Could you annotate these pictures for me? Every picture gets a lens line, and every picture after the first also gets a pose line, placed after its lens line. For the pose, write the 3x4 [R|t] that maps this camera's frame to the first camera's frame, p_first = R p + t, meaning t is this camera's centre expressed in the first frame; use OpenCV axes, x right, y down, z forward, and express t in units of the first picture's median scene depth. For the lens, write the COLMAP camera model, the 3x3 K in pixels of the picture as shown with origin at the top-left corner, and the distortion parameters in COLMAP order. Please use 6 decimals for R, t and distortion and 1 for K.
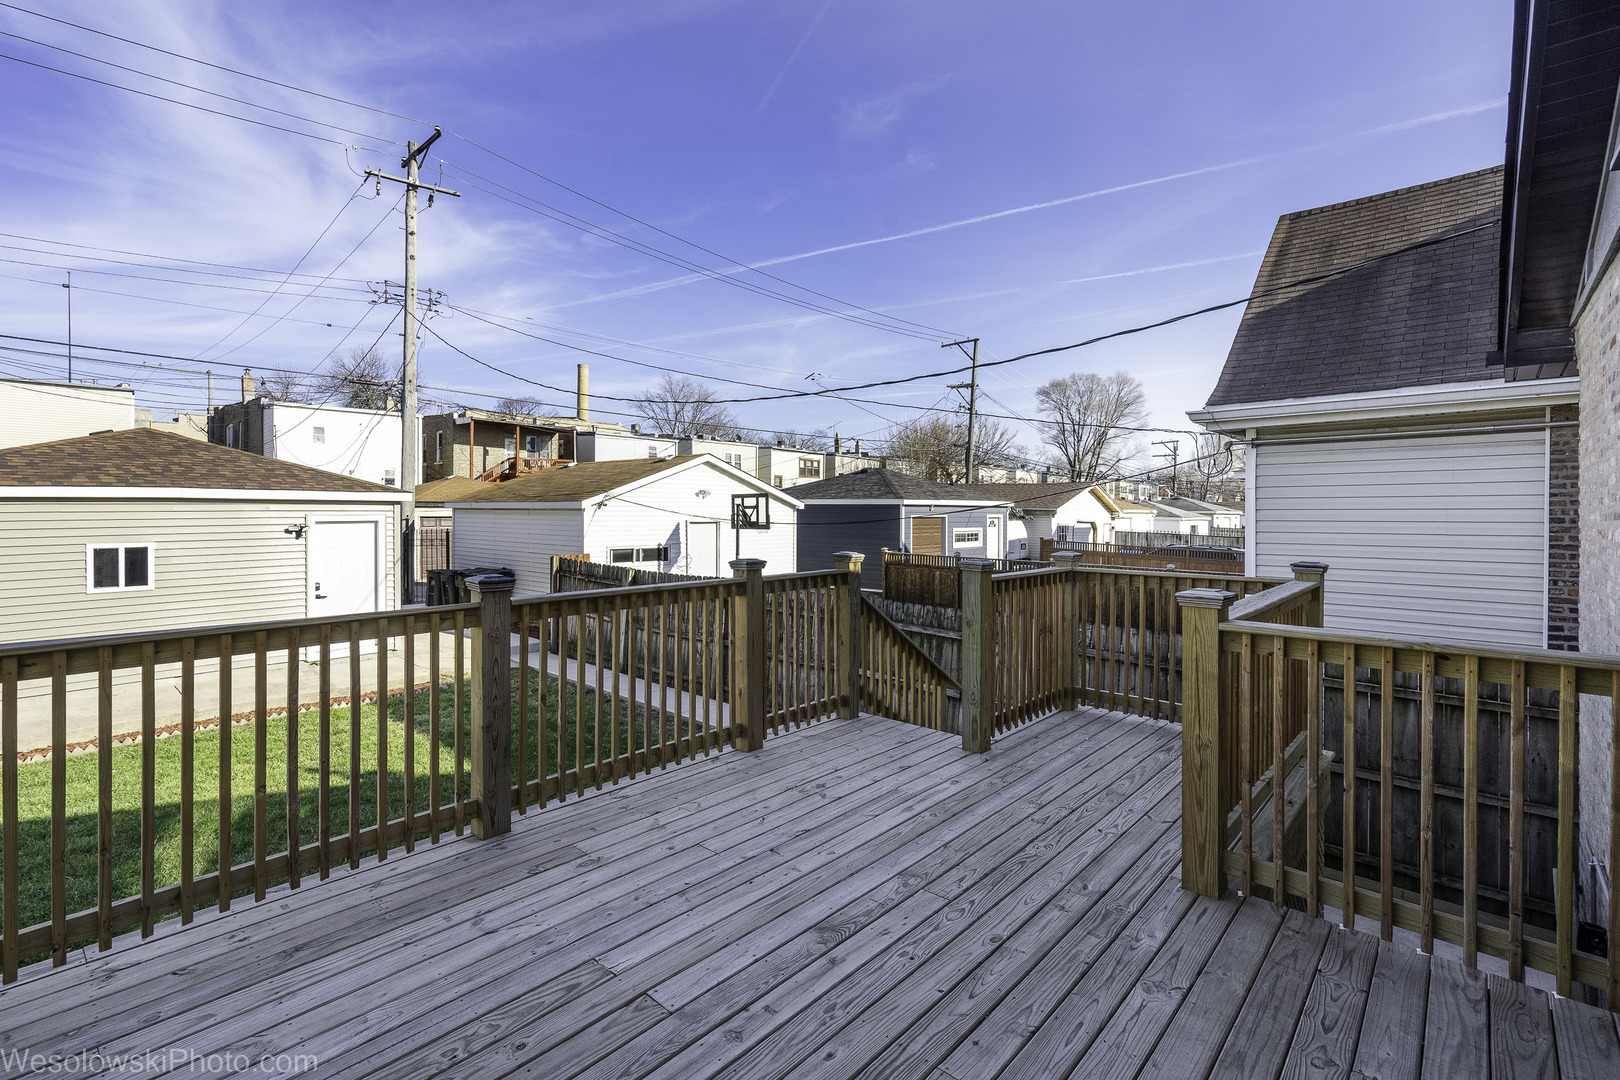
lens RADIAL K [[740.9, 0, 808.9], [0, 740.9, 521.0], [0, 0, 1]] dist [0.019730, 0.000208]
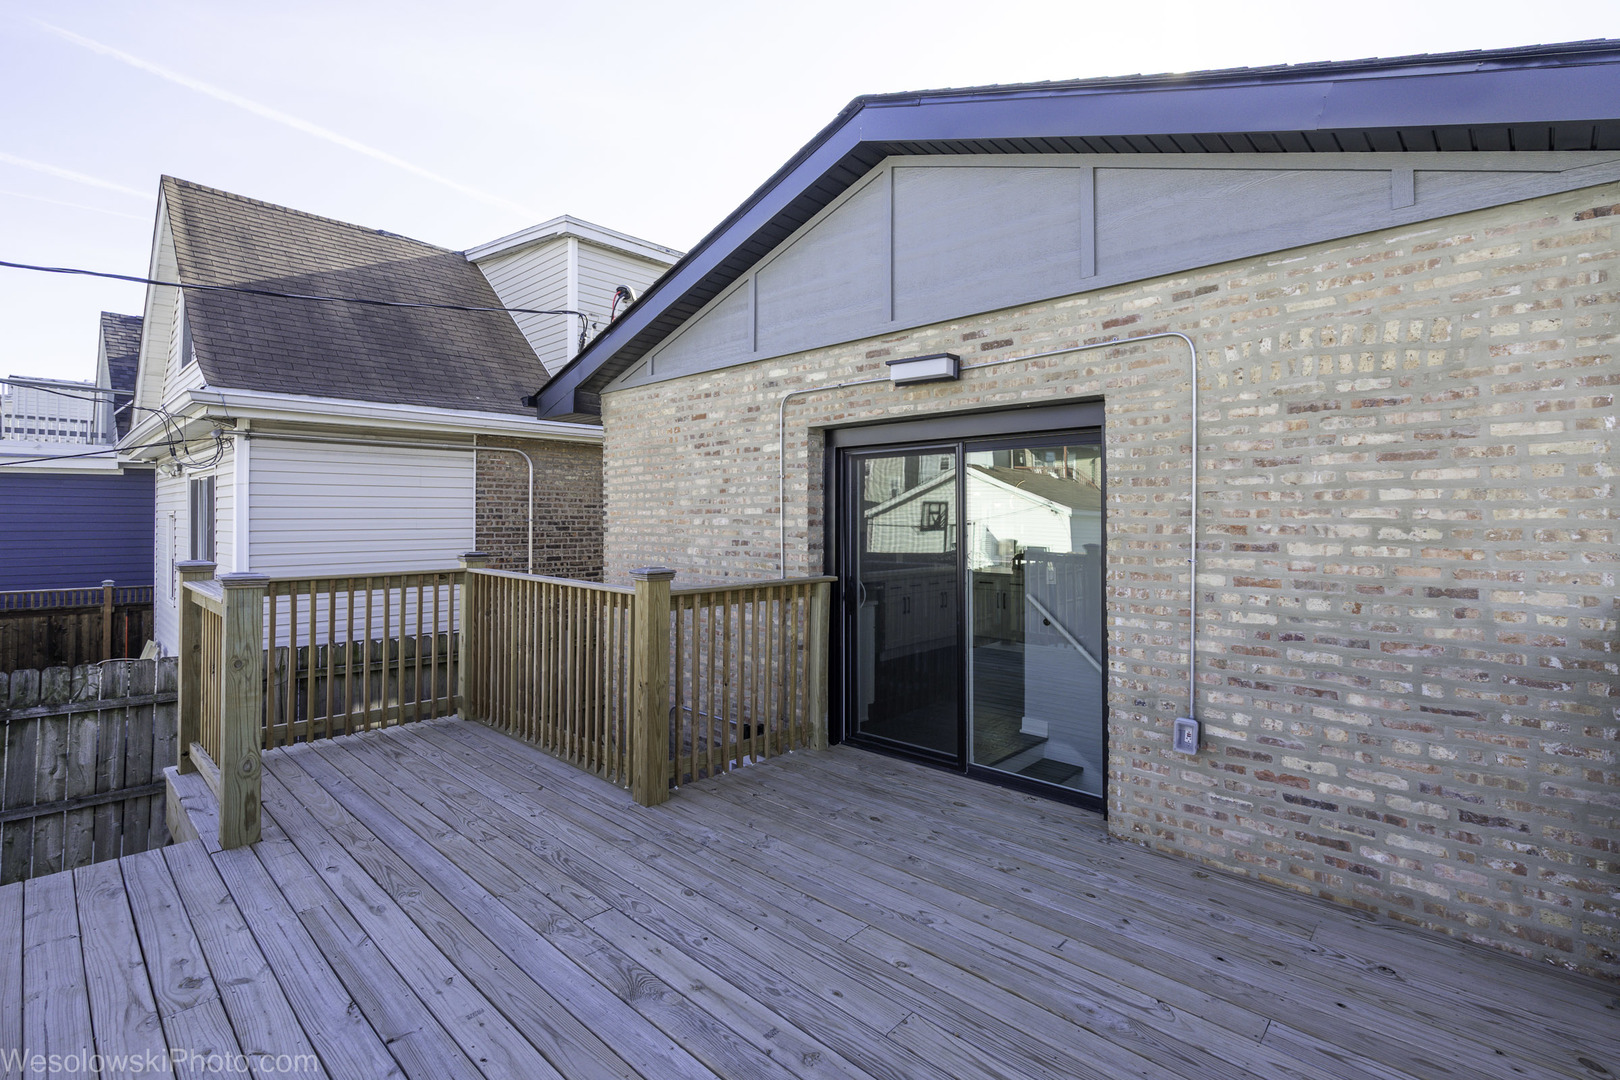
lens RADIAL K [[736.6, 0, 811.9], [0, 736.6, 529.2], [0, 0, 1]] dist [-0.001096, 0.011082]
pose [[0.034841, -0.021030, 0.999172, -0.518193], [0.012111, 0.999714, 0.020619, 0.002802], [-0.999319, 0.011383, 0.035086, 0.491454]]
